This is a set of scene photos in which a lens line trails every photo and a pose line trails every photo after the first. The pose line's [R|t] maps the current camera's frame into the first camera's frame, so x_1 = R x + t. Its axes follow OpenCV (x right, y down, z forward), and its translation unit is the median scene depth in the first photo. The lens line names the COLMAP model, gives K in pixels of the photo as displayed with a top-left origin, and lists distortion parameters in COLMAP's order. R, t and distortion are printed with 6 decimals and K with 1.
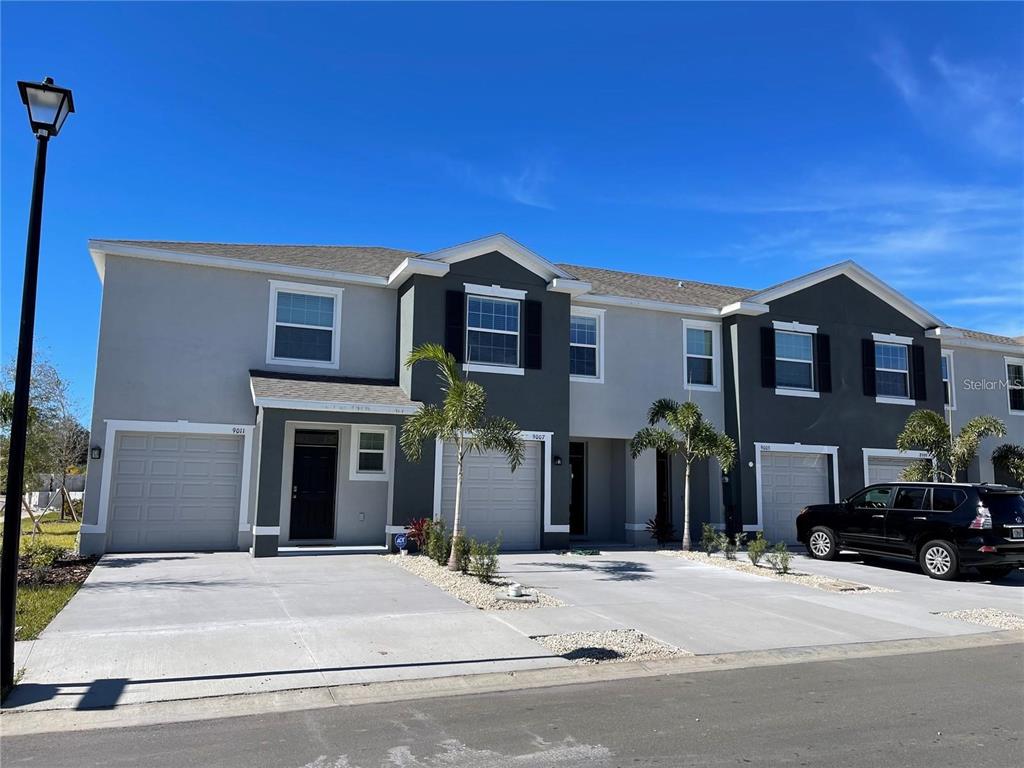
lens RADIAL K [[779.5, 0, 526.3], [0, 779.5, 388.6], [0, 0, 1]] dist [0.061254, -0.050032]
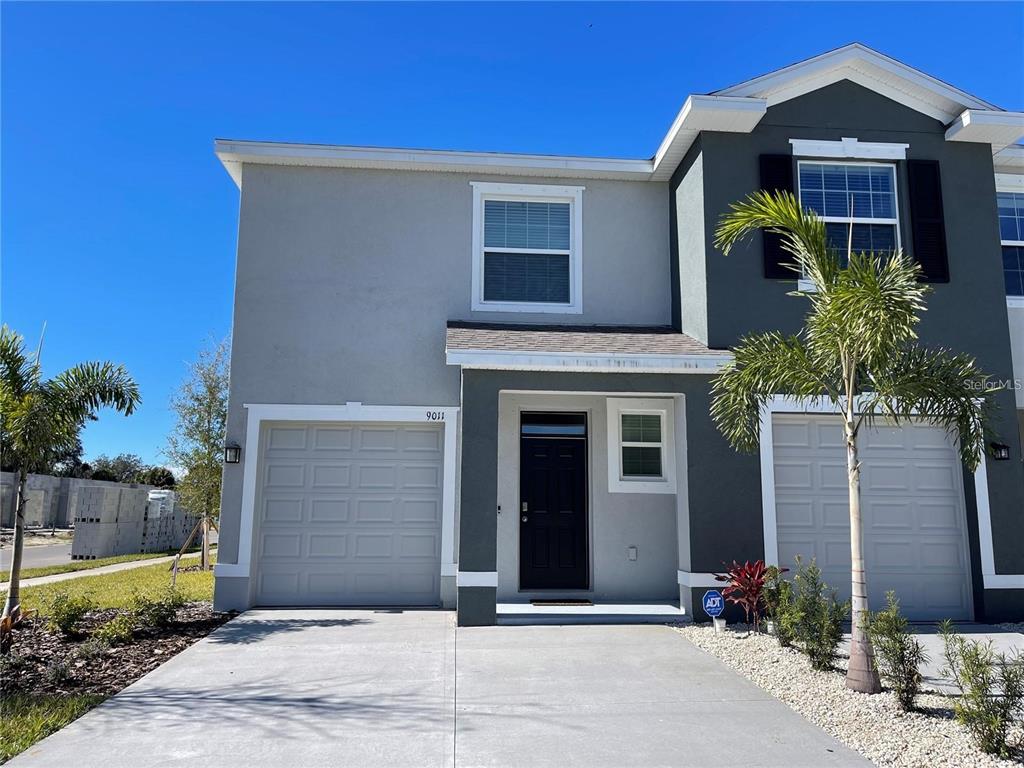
lens RADIAL K [[779.5, 0, 516.0], [0, 779.5, 387.8], [0, 0, 1]] dist [0.061254, -0.050032]
pose [[0.946764, -0.058924, -0.316490, -0.099548], [0.049647, 0.998070, -0.037302, 0.056285], [0.318077, 0.019604, 0.947862, 0.408196]]
